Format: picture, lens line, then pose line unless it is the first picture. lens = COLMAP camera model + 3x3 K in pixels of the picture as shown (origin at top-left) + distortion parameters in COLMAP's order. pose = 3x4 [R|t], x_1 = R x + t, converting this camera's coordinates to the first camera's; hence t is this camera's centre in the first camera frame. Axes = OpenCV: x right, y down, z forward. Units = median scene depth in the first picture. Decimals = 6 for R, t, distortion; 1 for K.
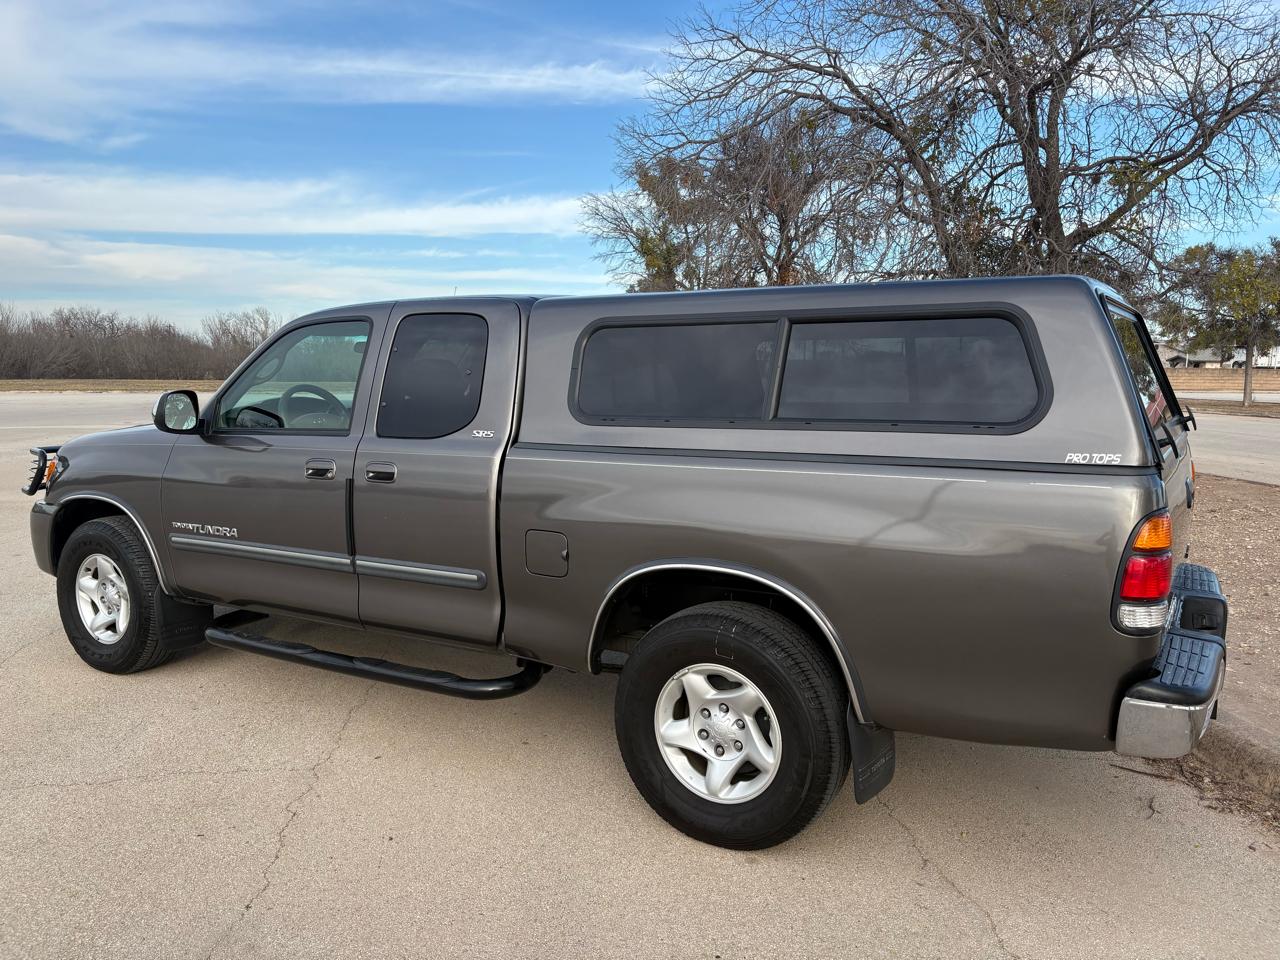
lens RADIAL K [[983.2, 0, 641.6], [0, 983.2, 493.4], [0, 0, 1]] dist [0.034569, -0.041709]
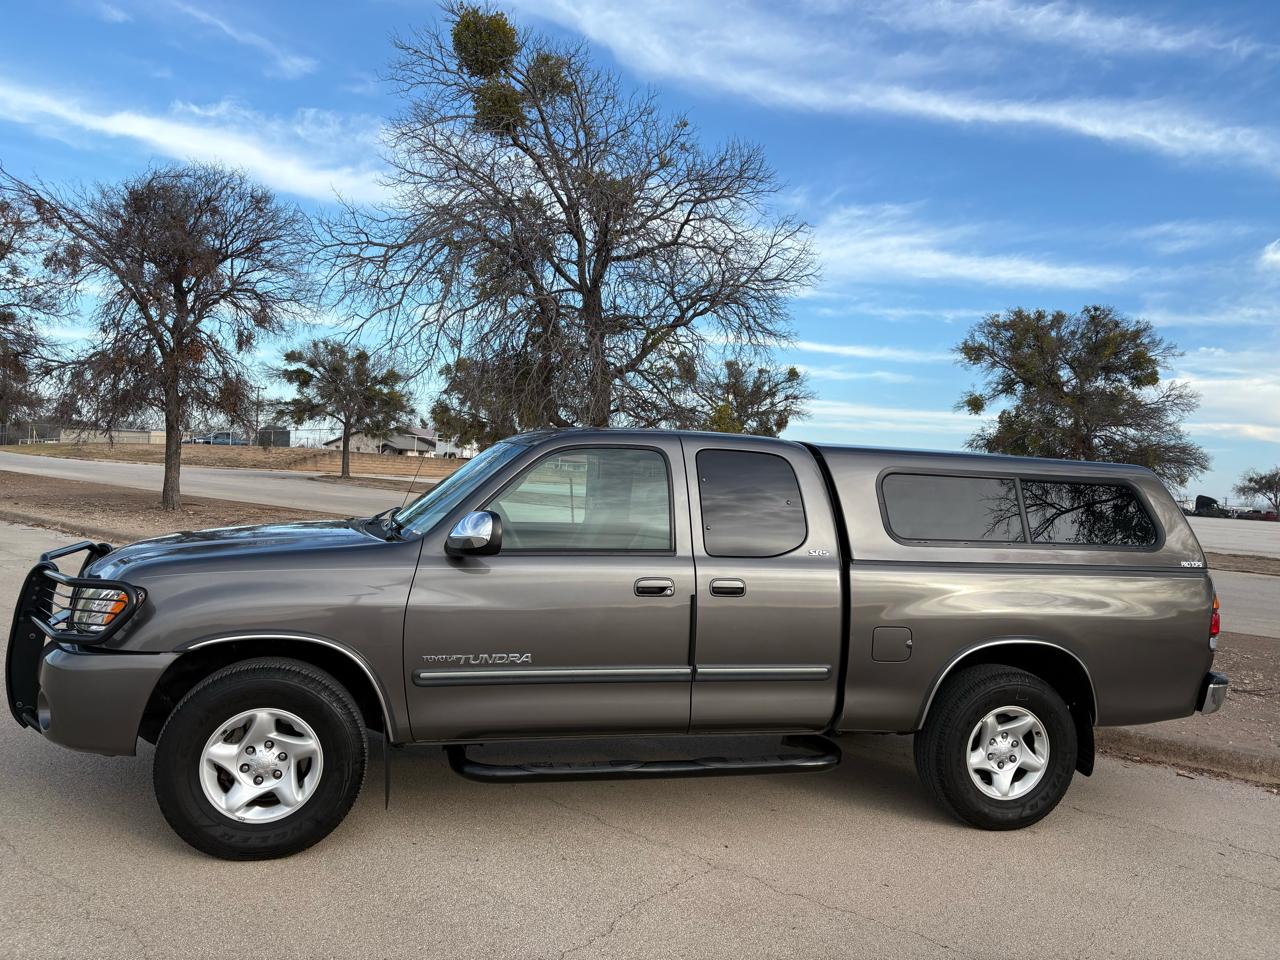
lens RADIAL K [[983.2, 0, 656.3], [0, 983.2, 496.3], [0, 0, 1]] dist [0.034569, -0.041709]
pose [[0.691778, 0.016133, 0.721930, -1.214138], [0.037411, 0.997607, -0.058141, -0.067966], [-0.721140, 0.067229, 0.689519, 0.285304]]
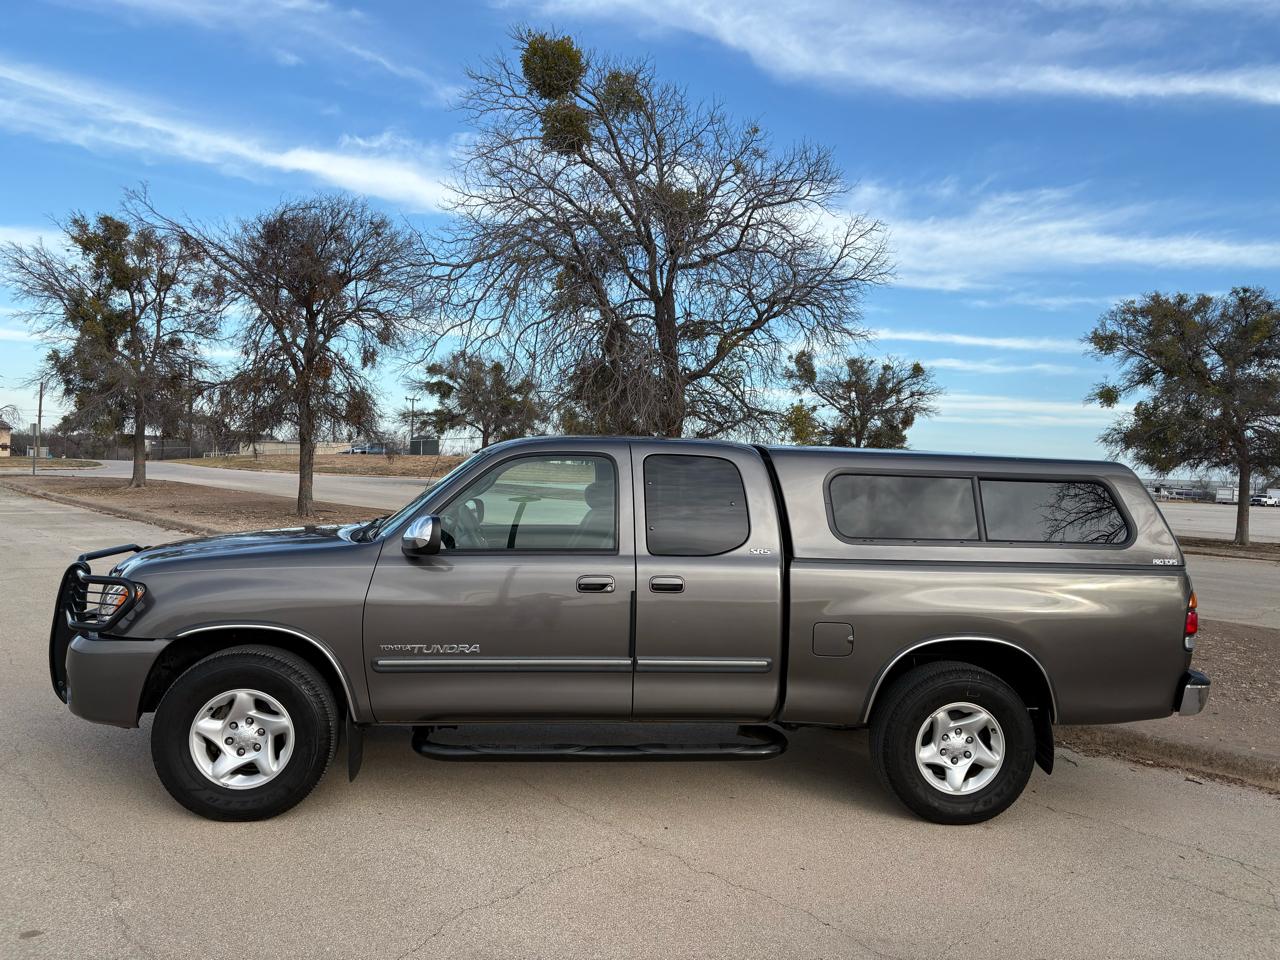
lens RADIAL K [[983.2, 0, 653.0], [0, 983.2, 482.9], [0, 0, 1]] dist [0.034569, -0.041709]
pose [[0.793696, 0.016348, 0.608095, -1.079003], [0.040523, 0.995998, -0.079667, -0.053372], [-0.606963, 0.087873, 0.789857, 0.045606]]
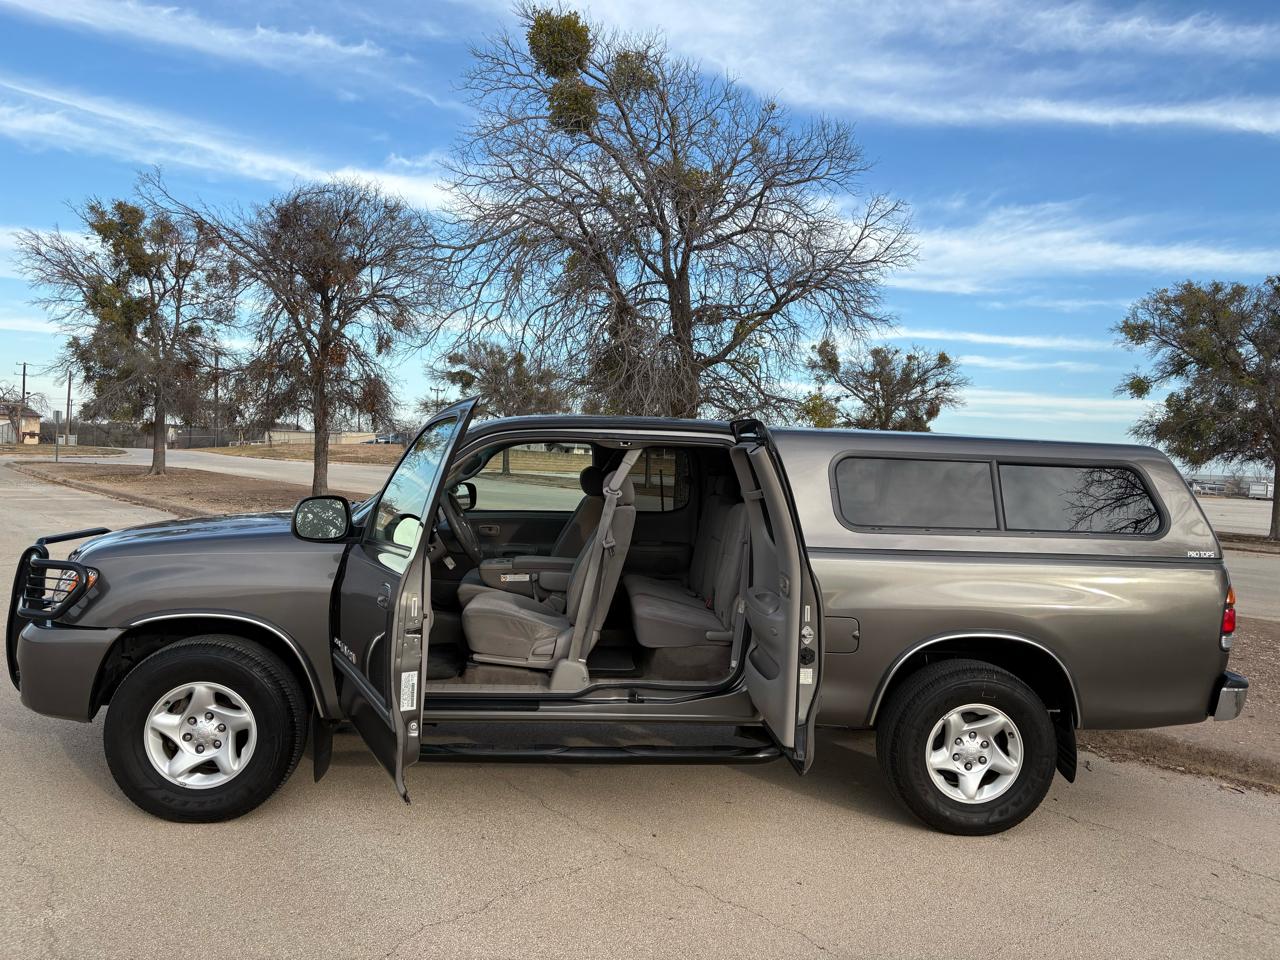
lens RADIAL K [[983.2, 0, 653.5], [0, 983.2, 489.3], [0, 0, 1]] dist [0.034569, -0.041709]
pose [[0.807957, 0.011896, 0.589122, -0.988035], [0.033214, 0.997287, -0.065689, -0.047220], [-0.588305, 0.072641, 0.805370, 0.096473]]
